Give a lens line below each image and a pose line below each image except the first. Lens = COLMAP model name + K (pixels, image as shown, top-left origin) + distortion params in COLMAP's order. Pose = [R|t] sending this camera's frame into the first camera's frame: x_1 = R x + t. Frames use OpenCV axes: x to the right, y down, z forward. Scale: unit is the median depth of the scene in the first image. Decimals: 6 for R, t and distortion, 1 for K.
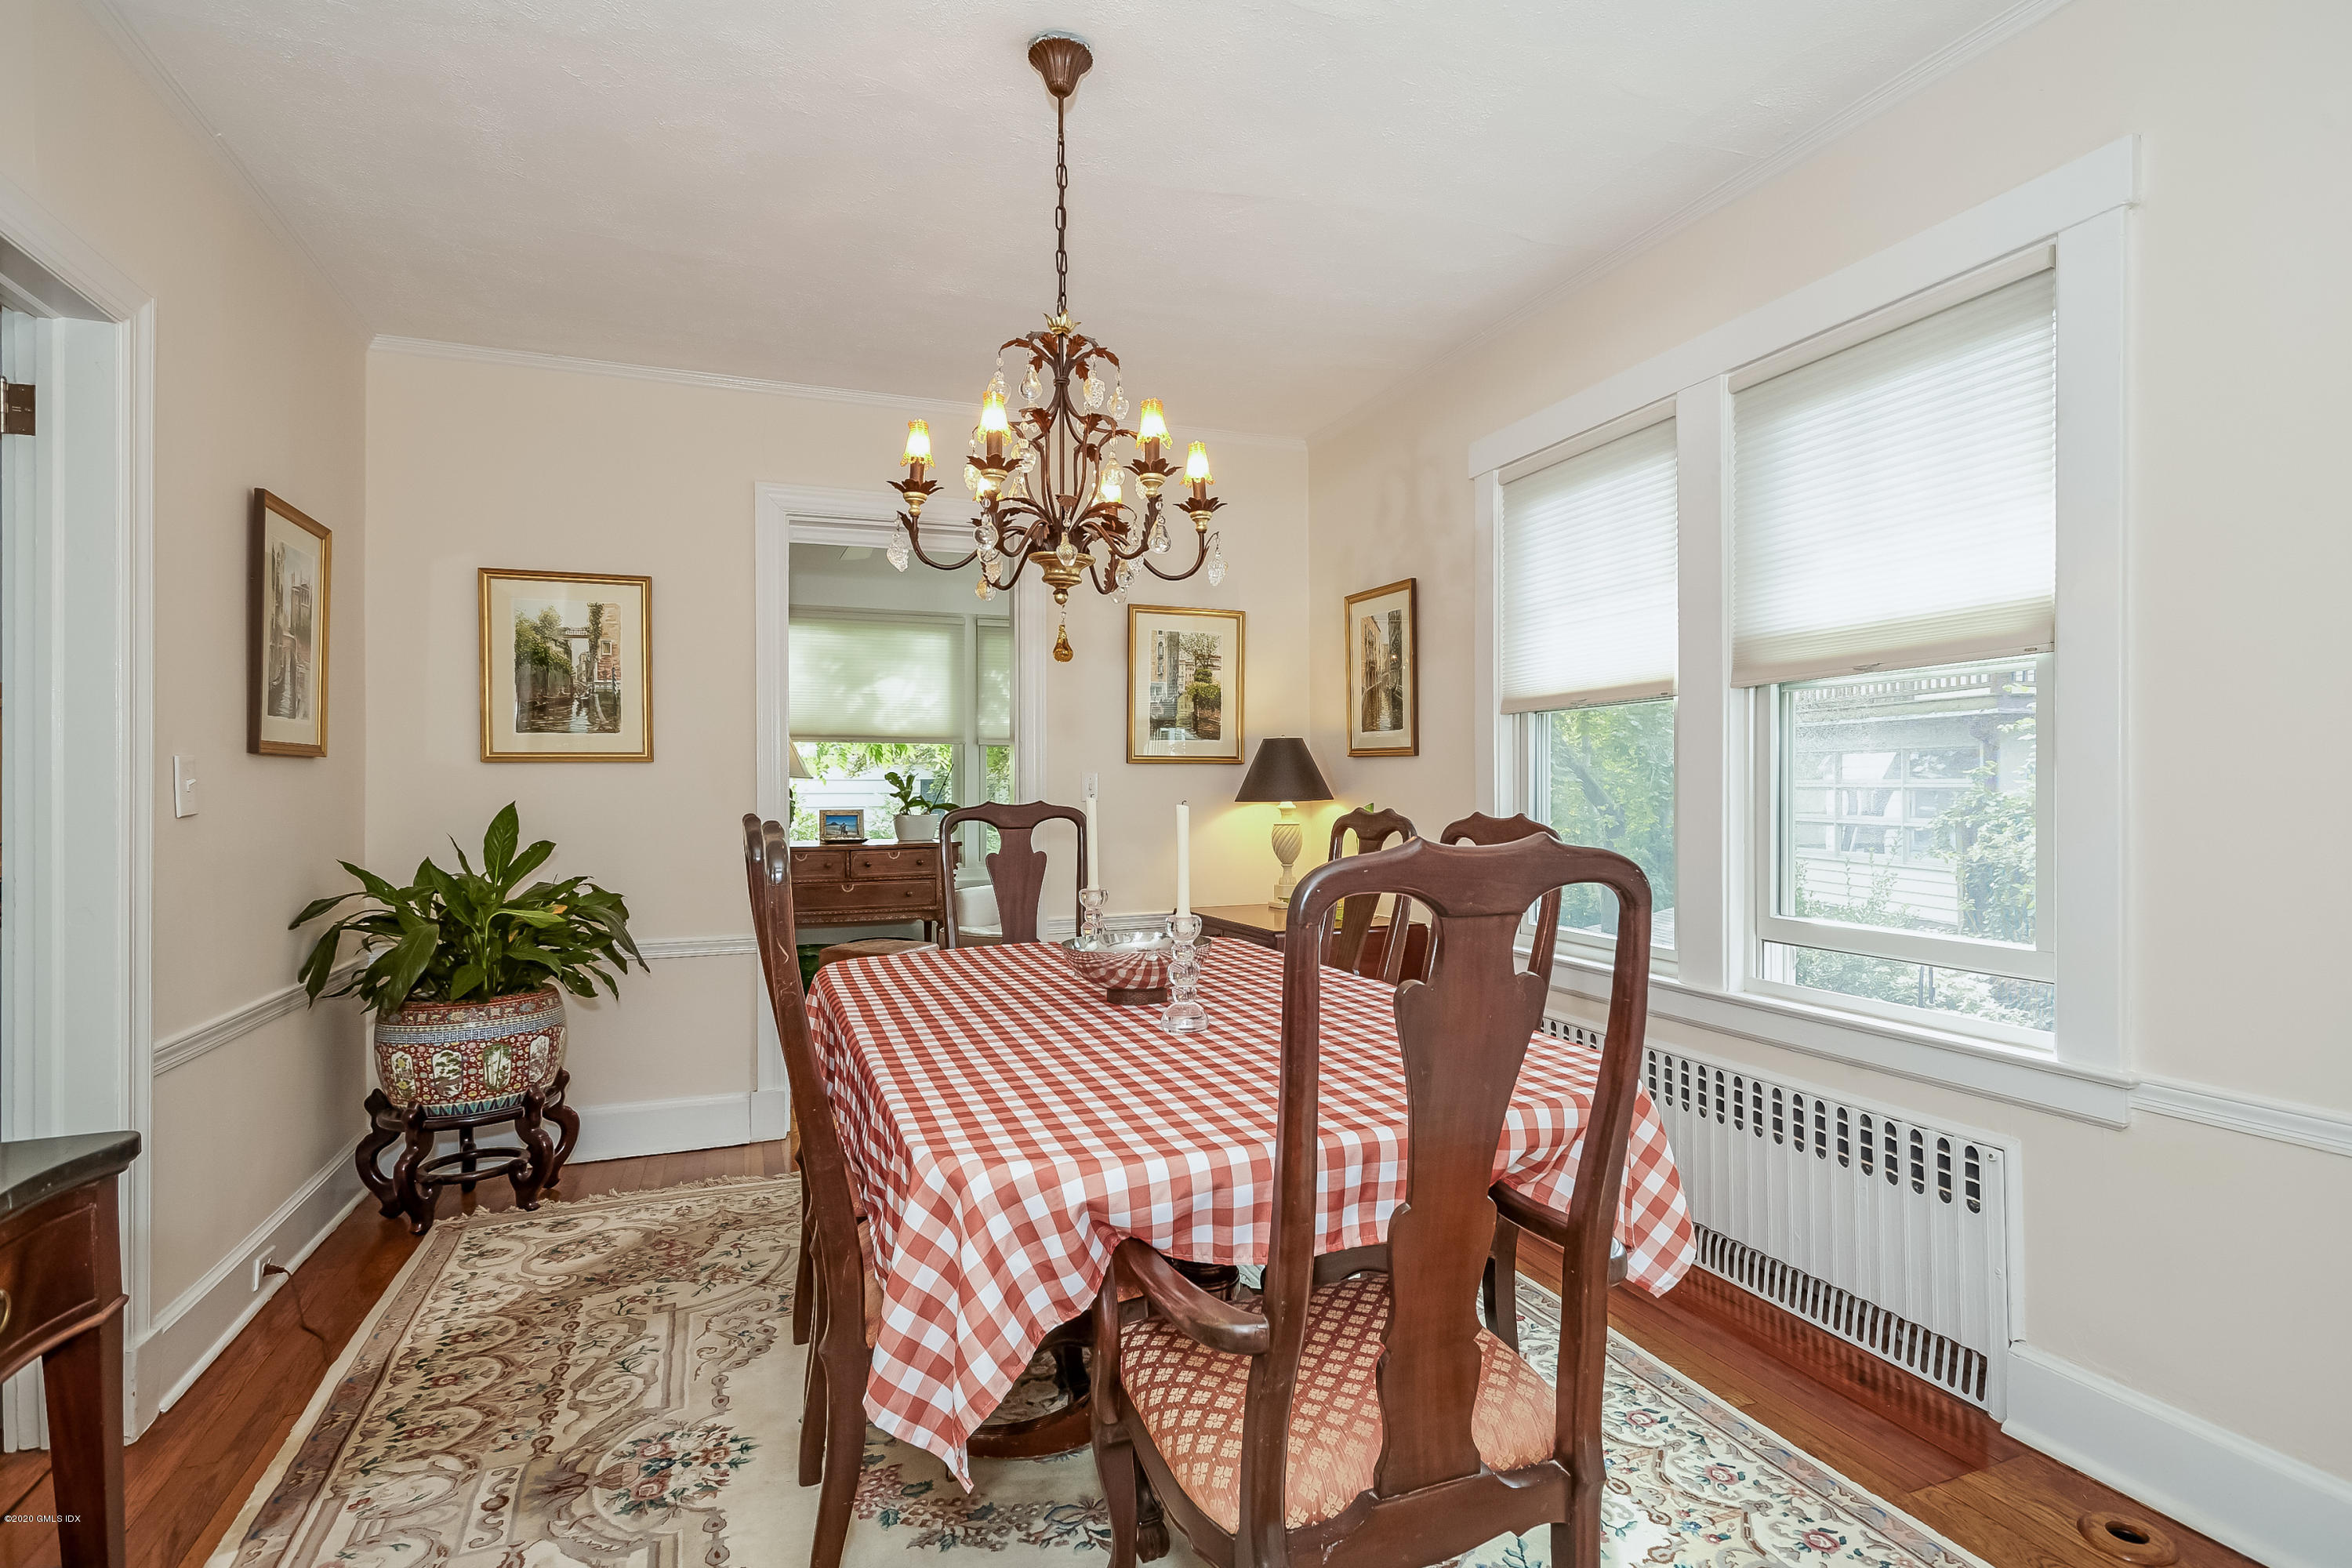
lens RADIAL K [[1175.5, 0, 1223.8], [0, 1175.5, 783.9], [0, 0, 1]] dist [0.003539, 0.000249]
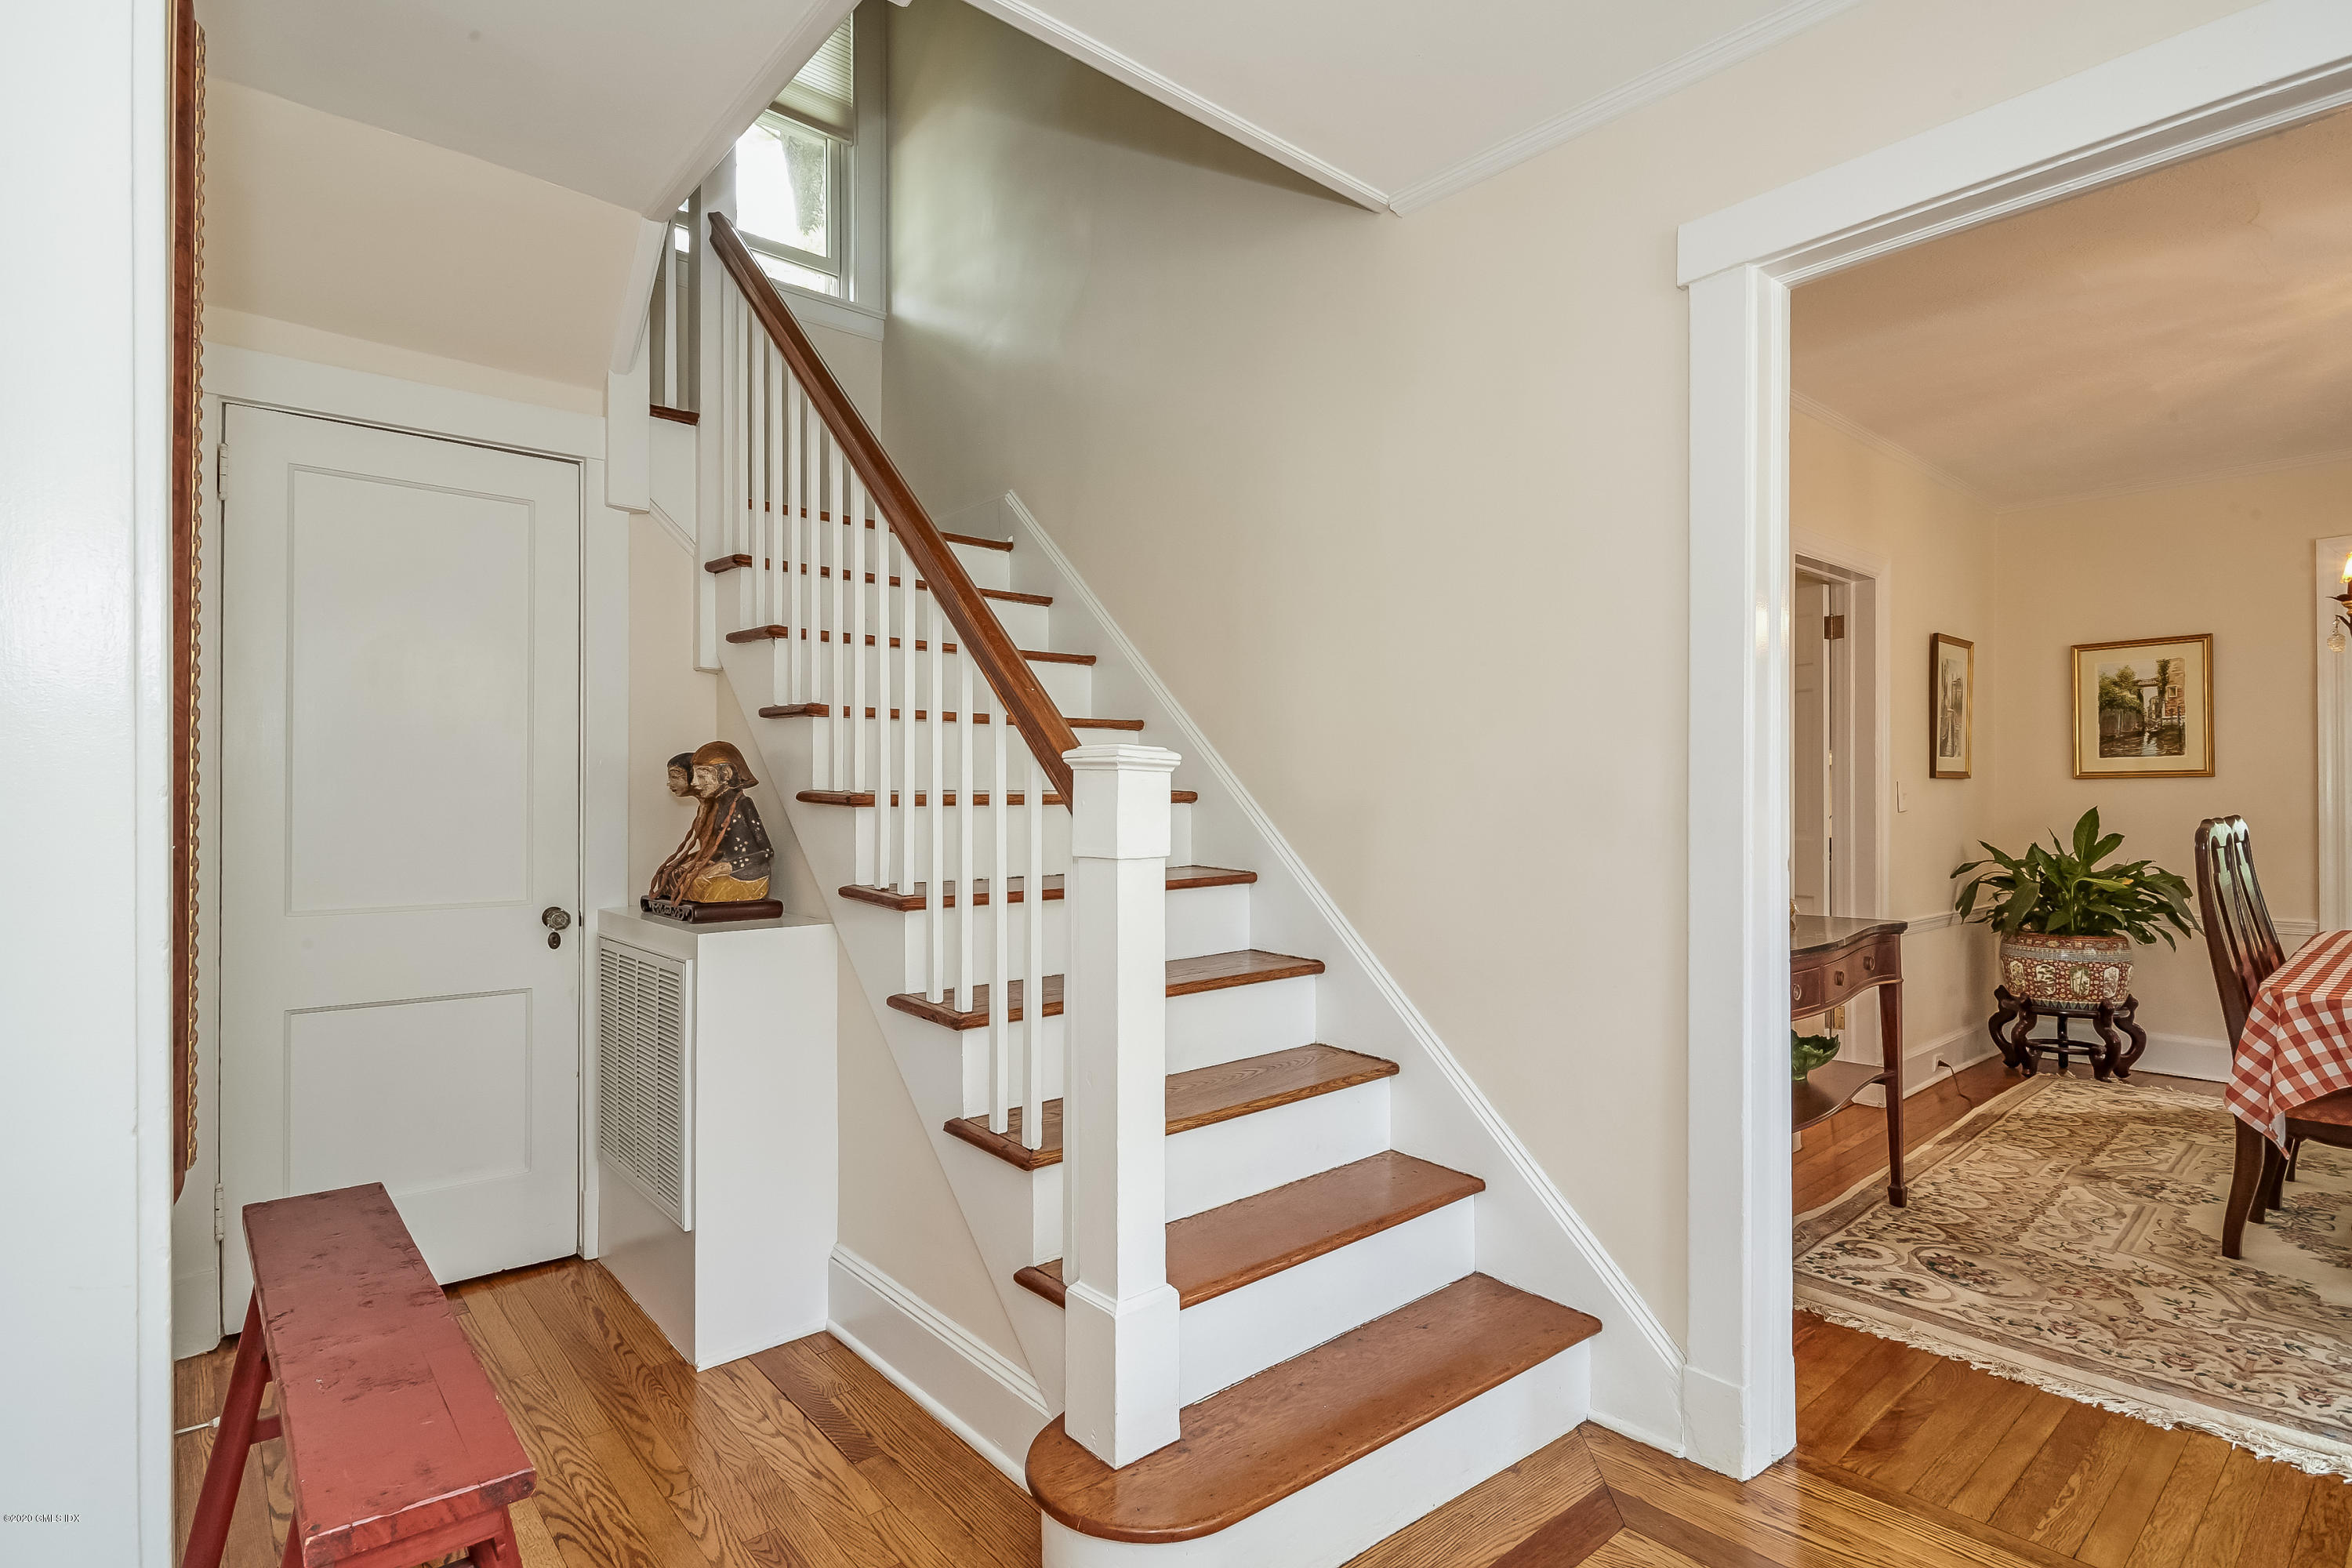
lens RADIAL K [[1162.4, 0, 1178.5], [0, 1162.4, 793.0], [0, 0, 1]] dist [0.001214, -0.000025]
pose [[0.316065, -0.000069, -0.948738, 0.444890], [0.002797, 0.999996, 0.000859, -0.006426], [0.948734, -0.002925, 0.316063, -0.583538]]
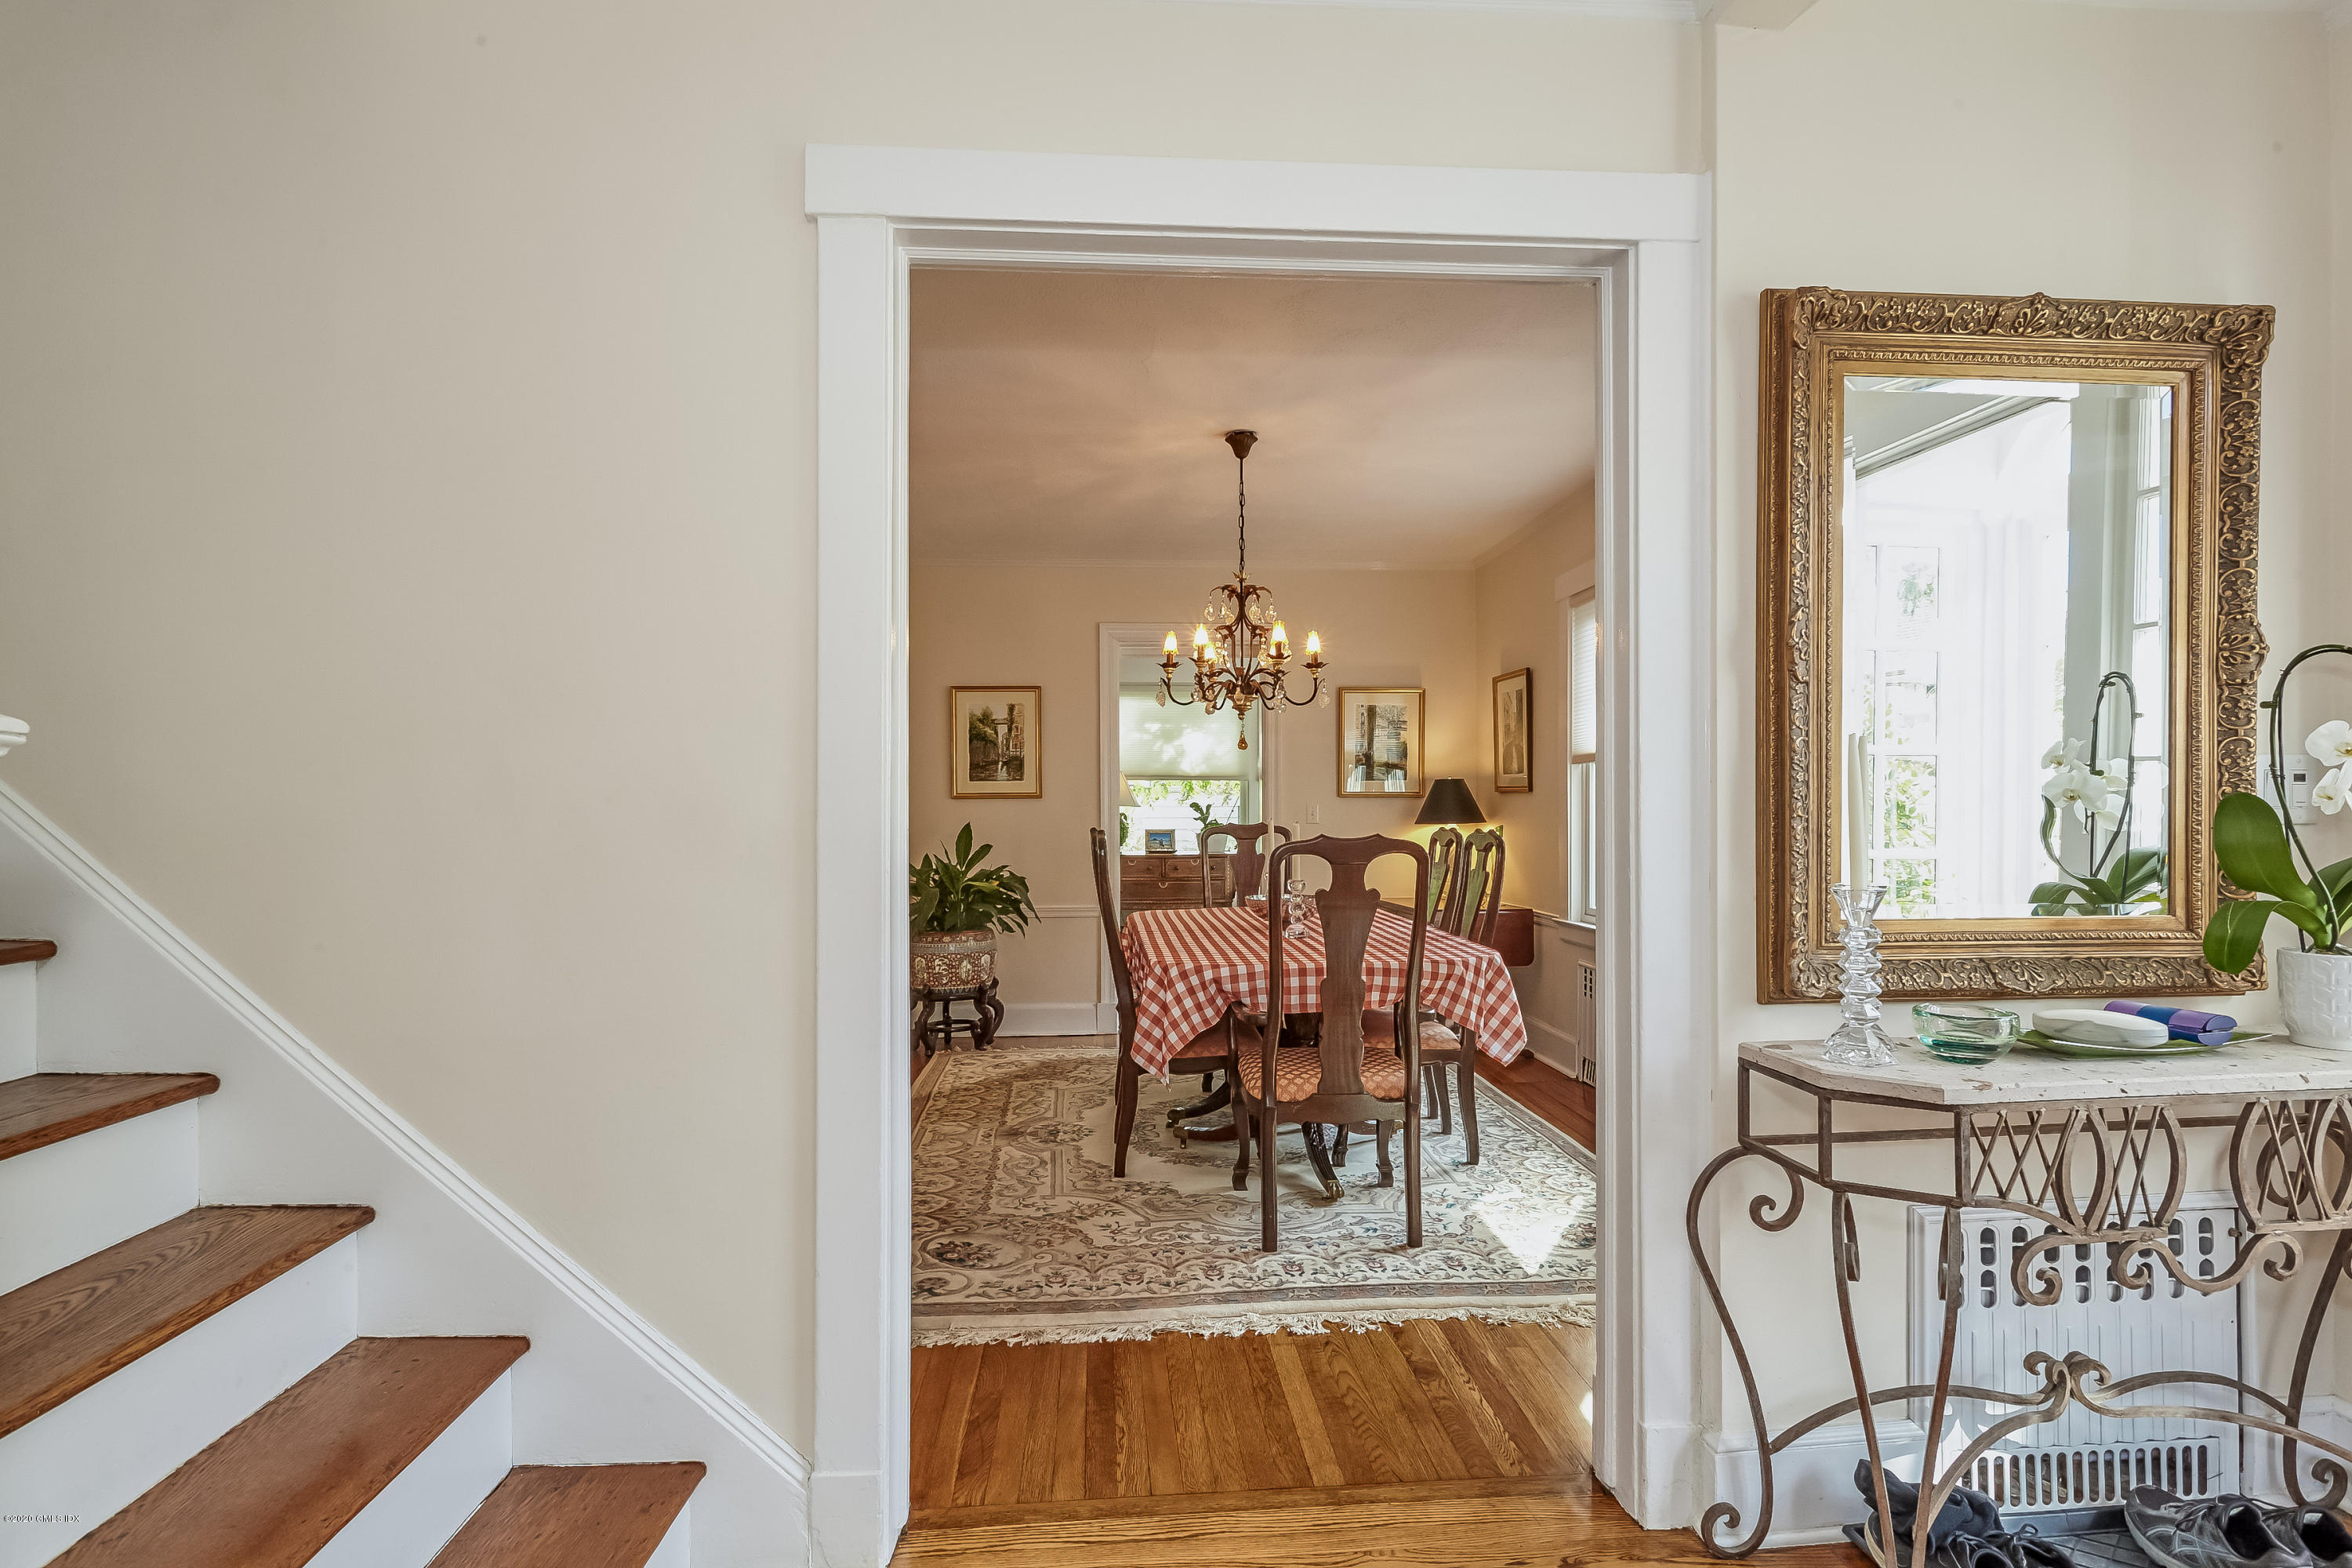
lens RADIAL K [[1152.5, 0, 1178.7], [0, 1152.5, 813.1], [0, 0, 1]] dist [0.003232, 0.000637]
pose [[0.949638, 0.001443, -0.313347, 0.248399], [-0.000399, 0.999994, 0.003395, -0.003936], [0.313350, -0.003099, 0.949633, -0.580283]]
